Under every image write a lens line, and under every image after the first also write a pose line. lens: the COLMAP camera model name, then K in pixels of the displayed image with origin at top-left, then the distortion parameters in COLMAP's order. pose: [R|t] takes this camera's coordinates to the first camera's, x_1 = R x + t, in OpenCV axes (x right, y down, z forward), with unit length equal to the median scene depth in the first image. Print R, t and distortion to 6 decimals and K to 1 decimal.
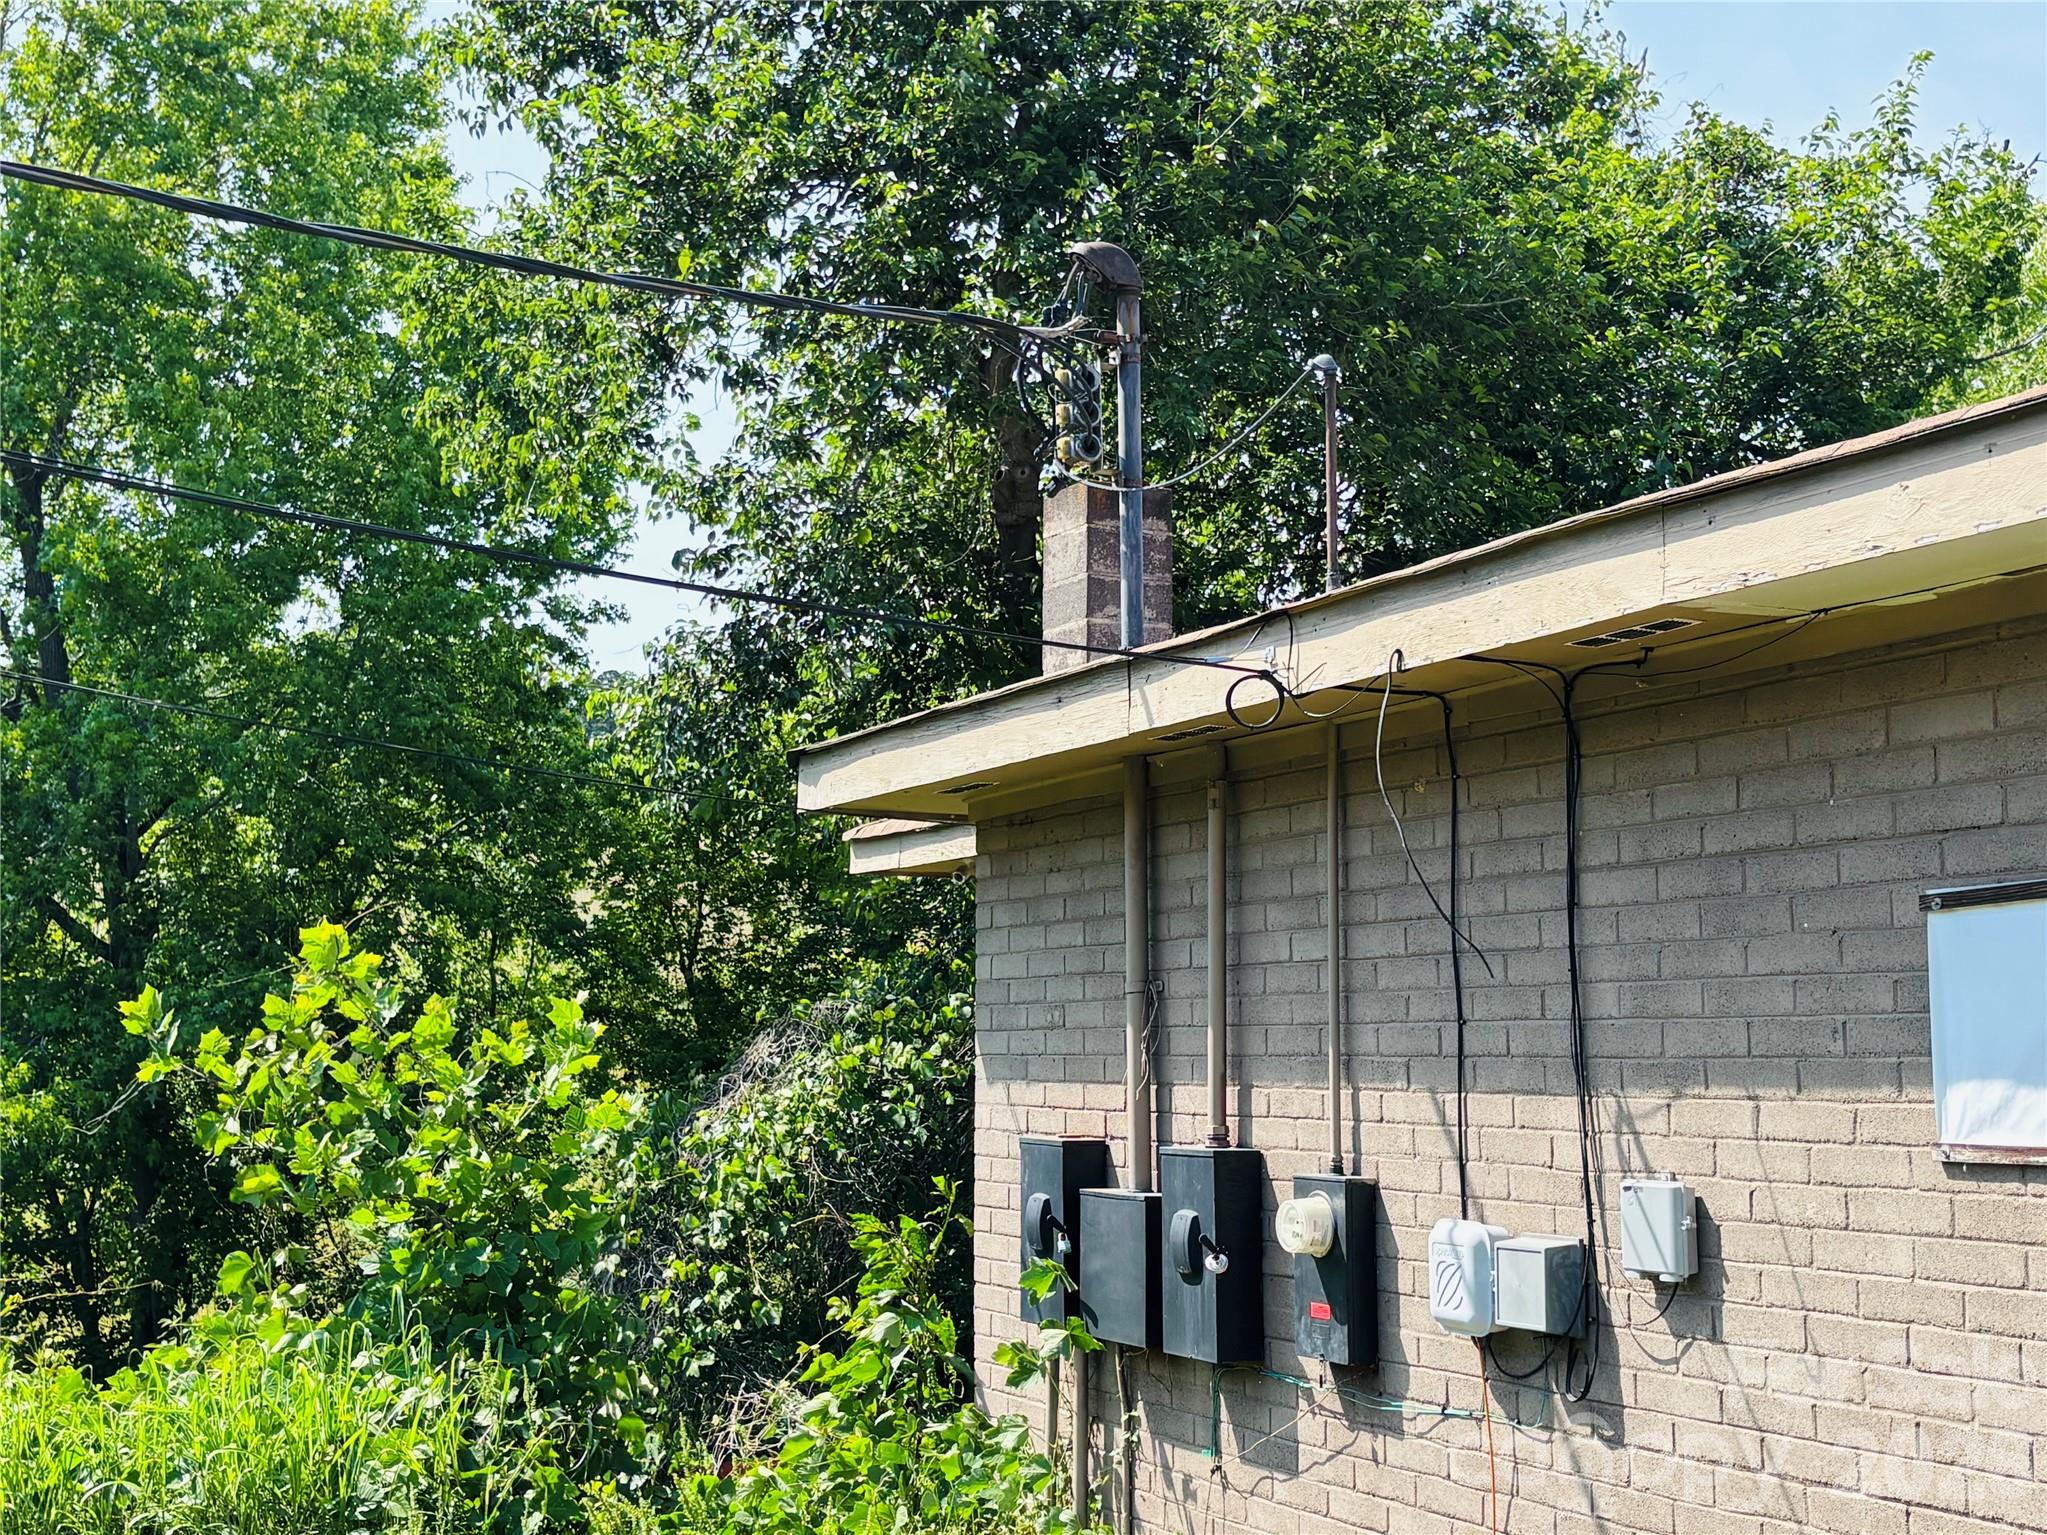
lens RADIAL K [[2671.7, 0, 1027.5], [0, 2671.7, 757.3], [0, 0, 1]] dist [0.057513, 0.000000]
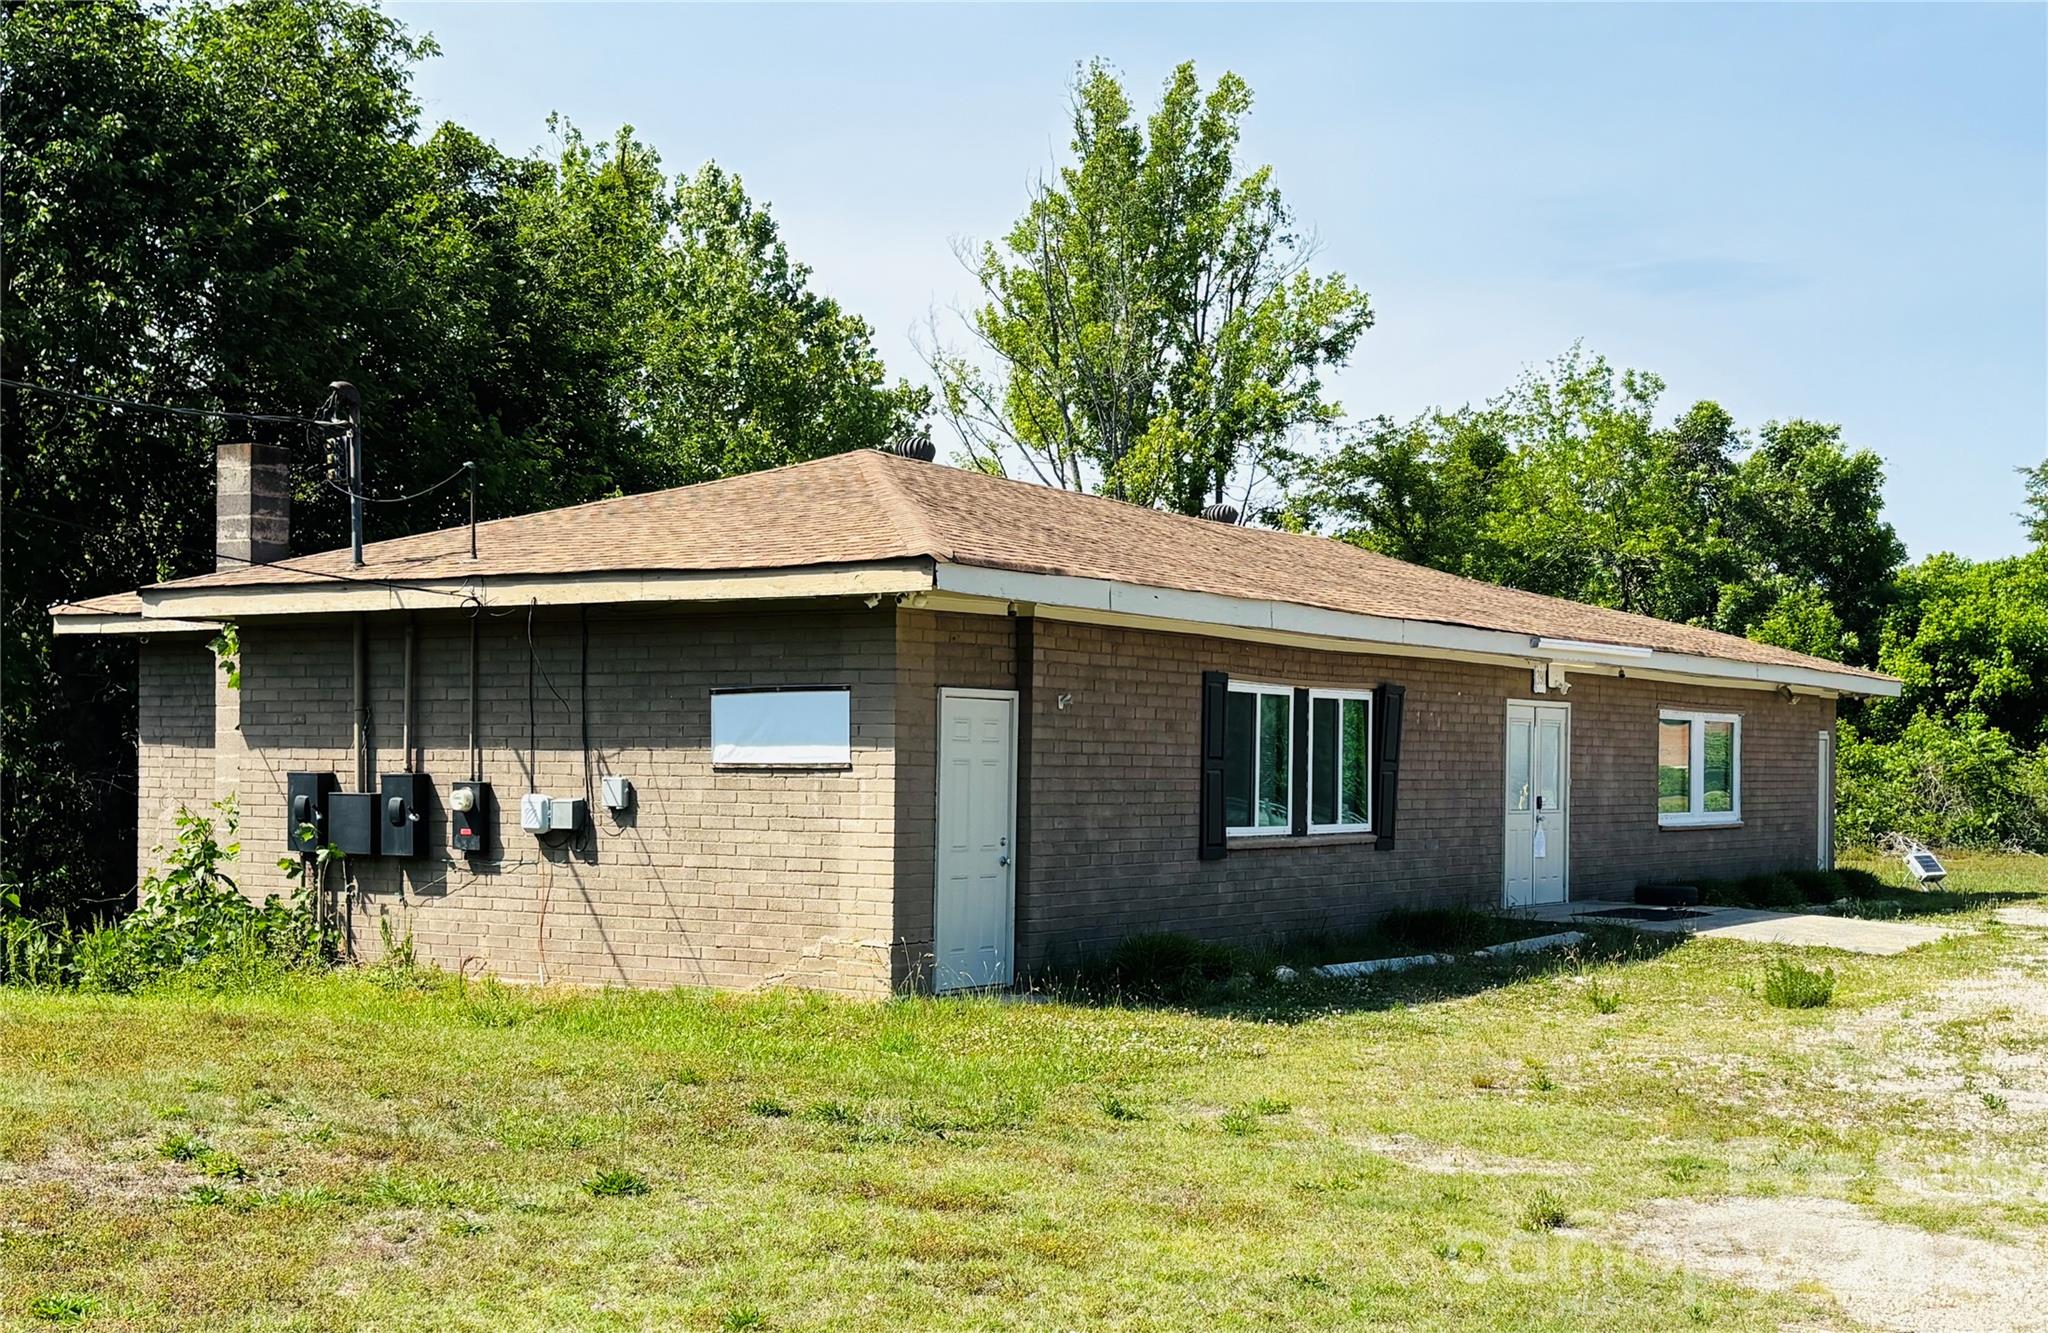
lens RADIAL K [[2576.7, 0, 1025.2], [0, 2576.7, 667.0], [0, 0, 1]] dist [0.021611, 0.000000]
pose [[0.852105, 0.029816, 0.522520, -0.798870], [-0.069180, 0.996032, 0.055981, -0.145334], [-0.518778, -0.083850, 0.850787, -1.527822]]
